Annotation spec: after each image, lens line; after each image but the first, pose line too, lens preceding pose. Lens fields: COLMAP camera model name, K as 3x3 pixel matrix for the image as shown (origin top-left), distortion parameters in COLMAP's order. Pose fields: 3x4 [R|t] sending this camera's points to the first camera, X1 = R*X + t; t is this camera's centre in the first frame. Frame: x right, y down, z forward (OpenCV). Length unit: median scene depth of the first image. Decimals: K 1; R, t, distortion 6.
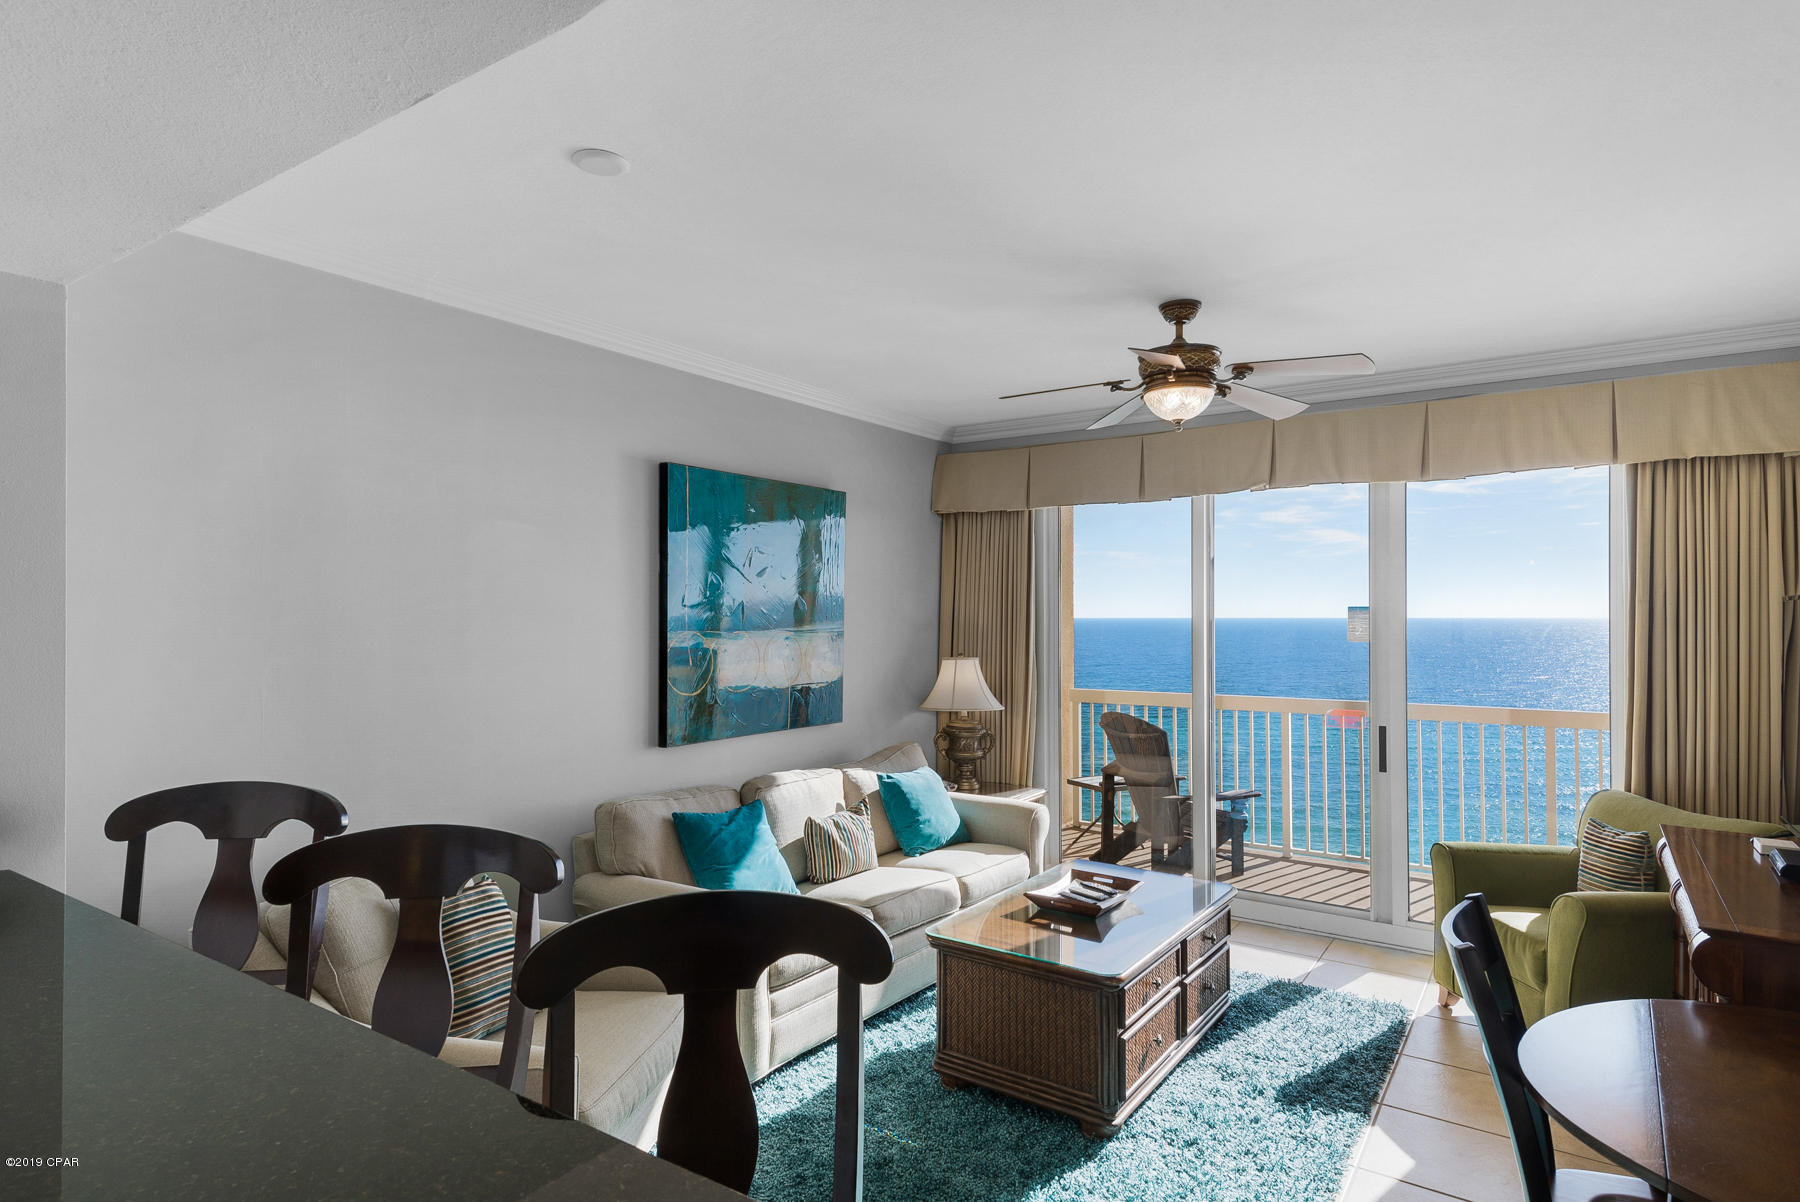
lens RADIAL K [[996.9, 0, 904.7], [0, 996.9, 612.0], [0, 0, 1]] dist [0.019610, -0.006038]
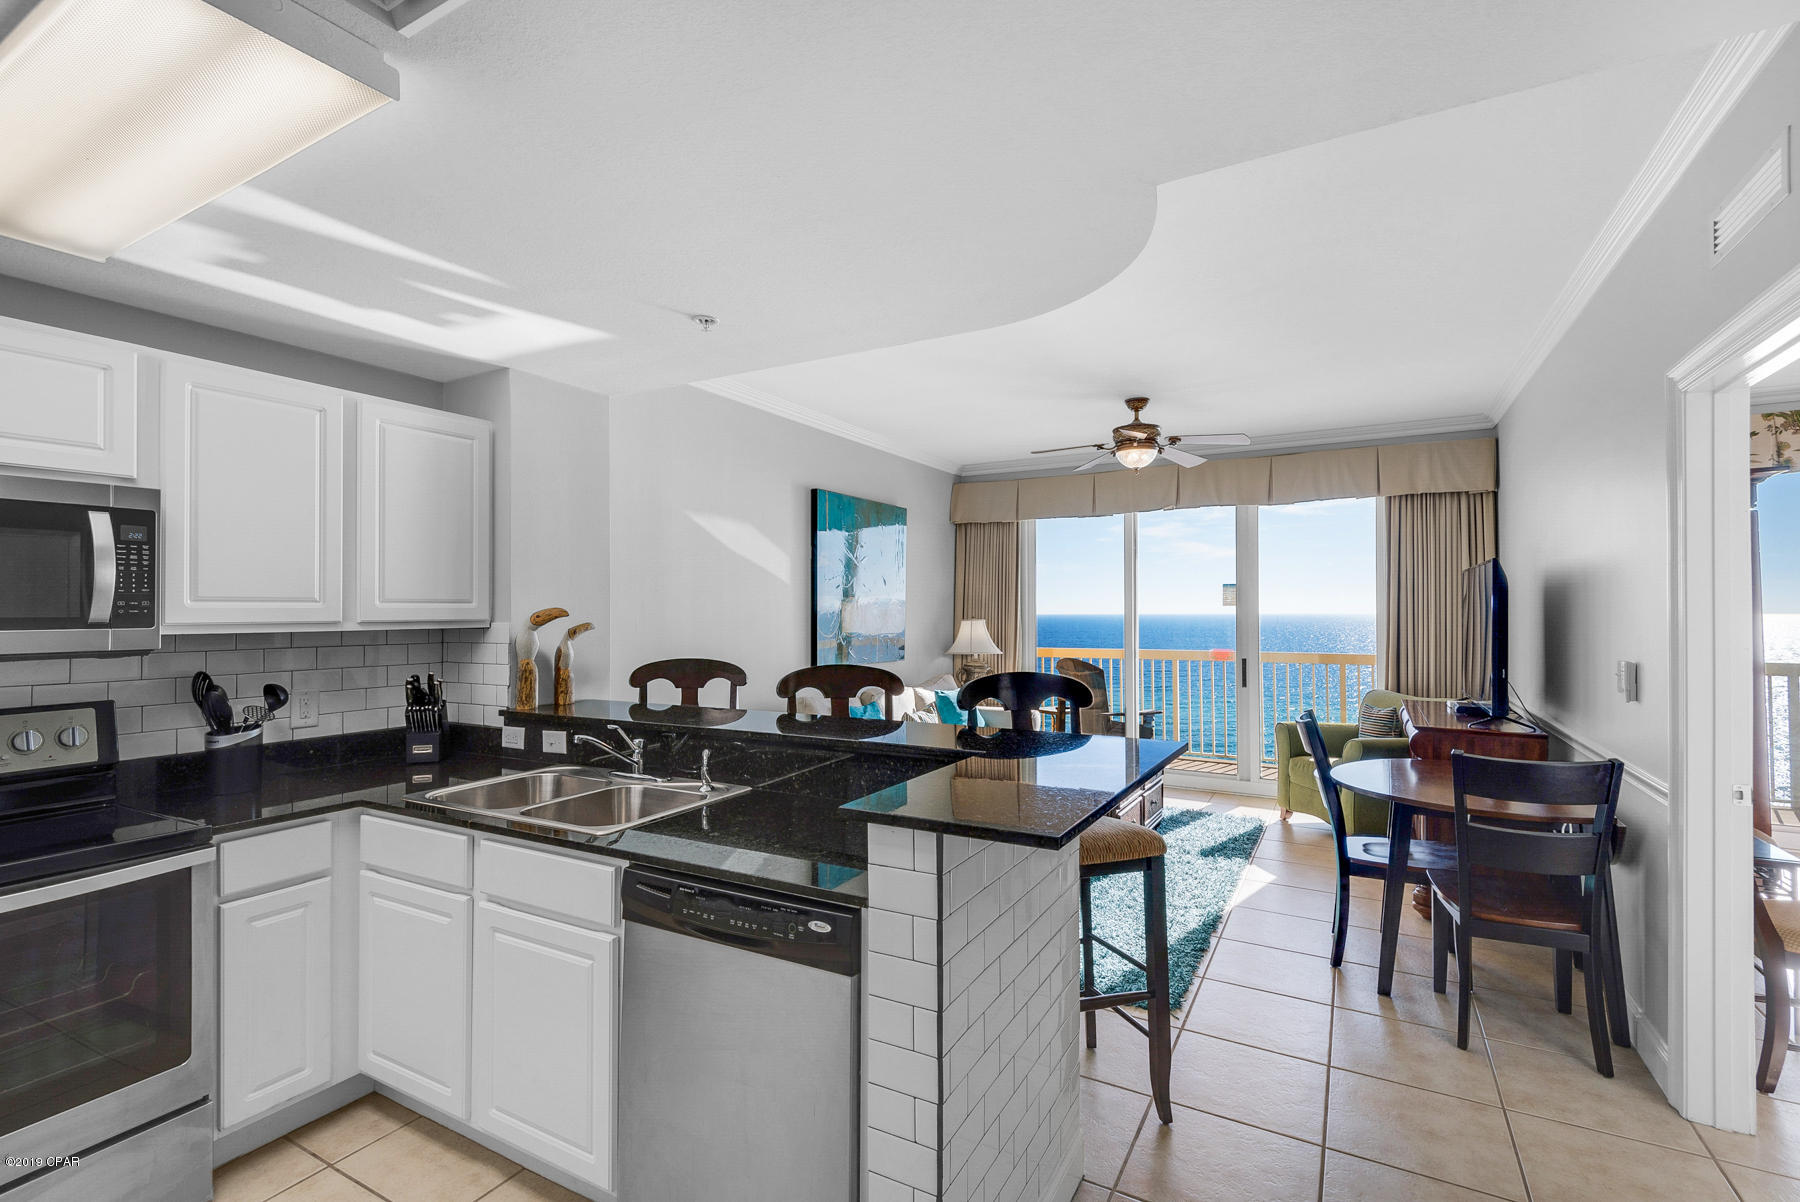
lens RADIAL K [[843.7, 0, 895.7], [0, 843.7, 601.6], [0, 0, 1]] dist [0.019510, -0.006965]
pose [[0.996920, 0.000362, 0.078430, -0.224792], [0.000570, 0.999929, -0.011863, 0.048132], [-0.078429, 0.011871, 0.996849, -0.366984]]
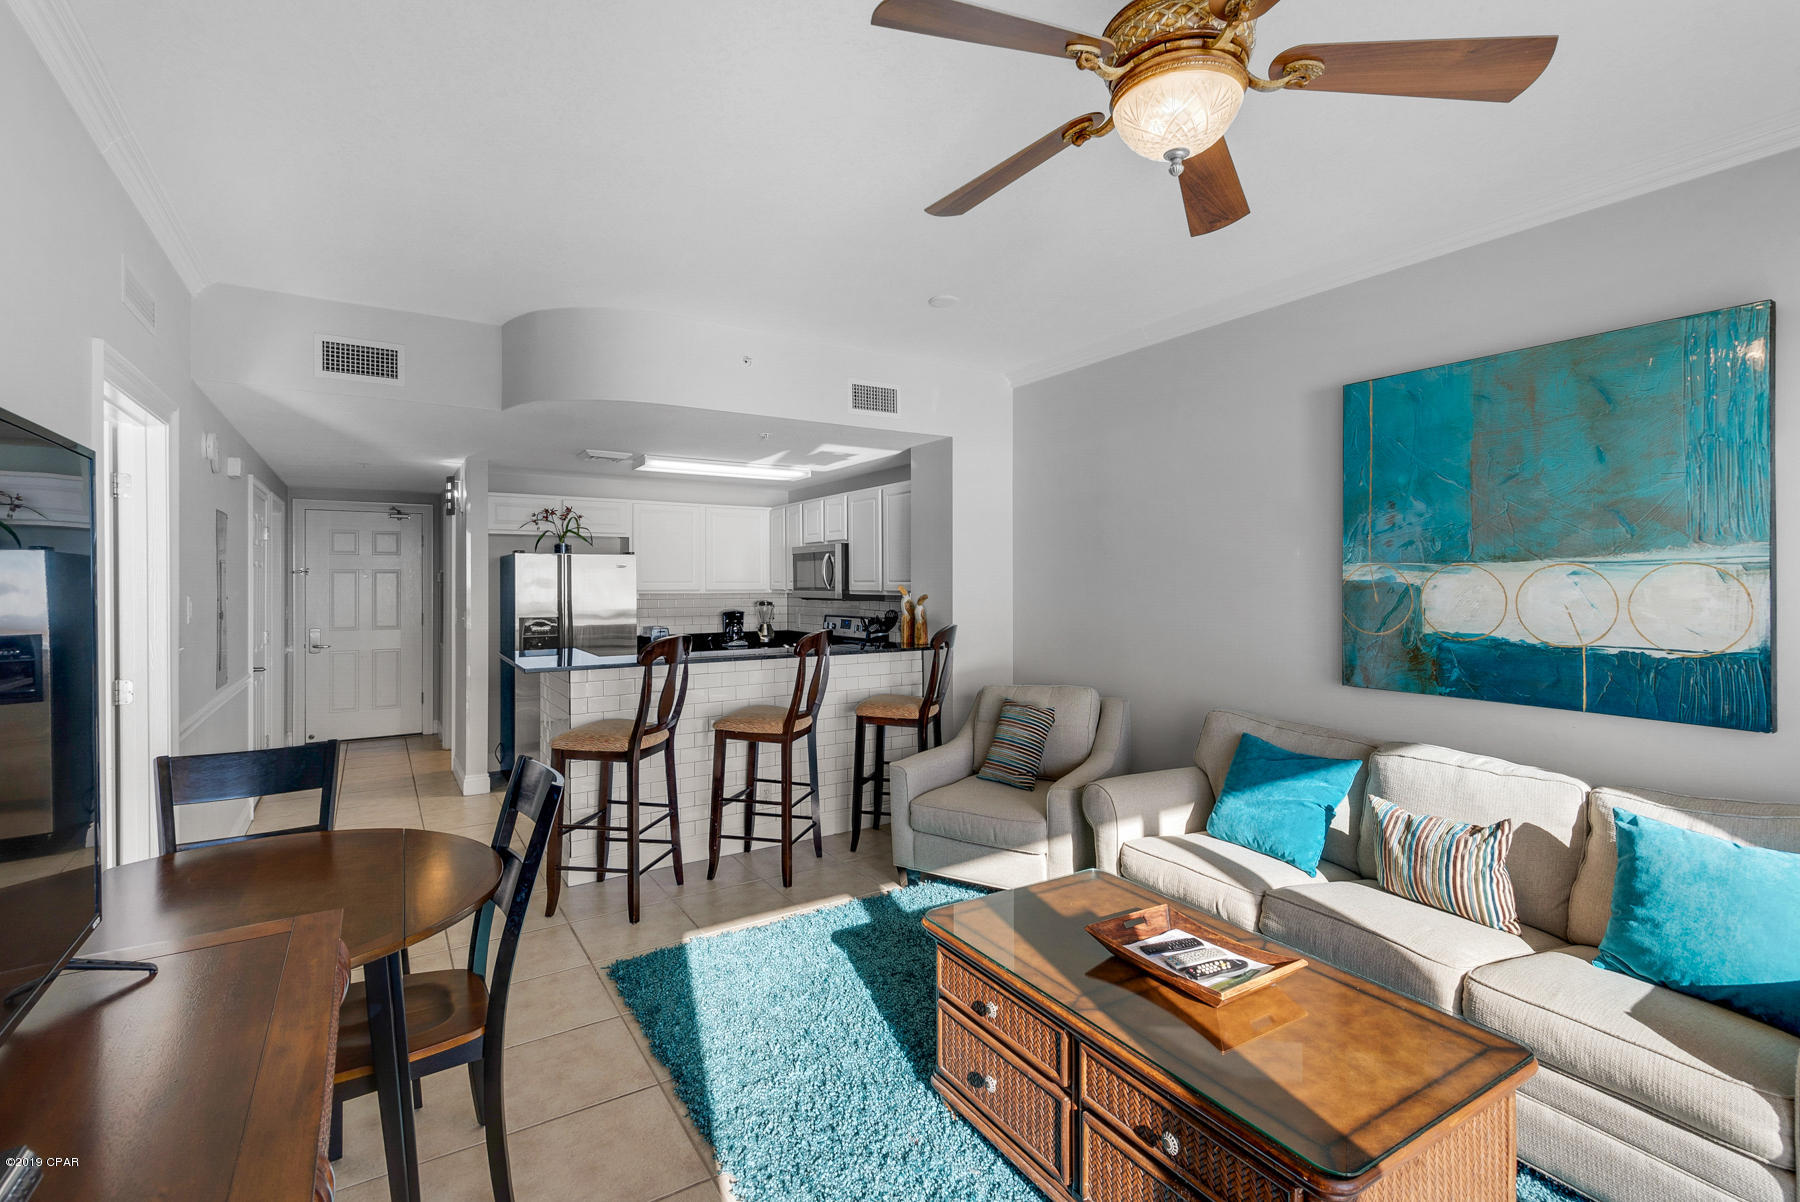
lens RADIAL K [[843.7, 0, 899.2], [0, 843.7, 580.1], [0, 0, 1]] dist [0.019510, -0.006965]
pose [[-0.417193, -0.002064, -0.908816, 0.694336], [-0.002731, 0.999996, -0.001017, 0.039021], [0.908814, 0.002057, -0.417197, 0.979276]]
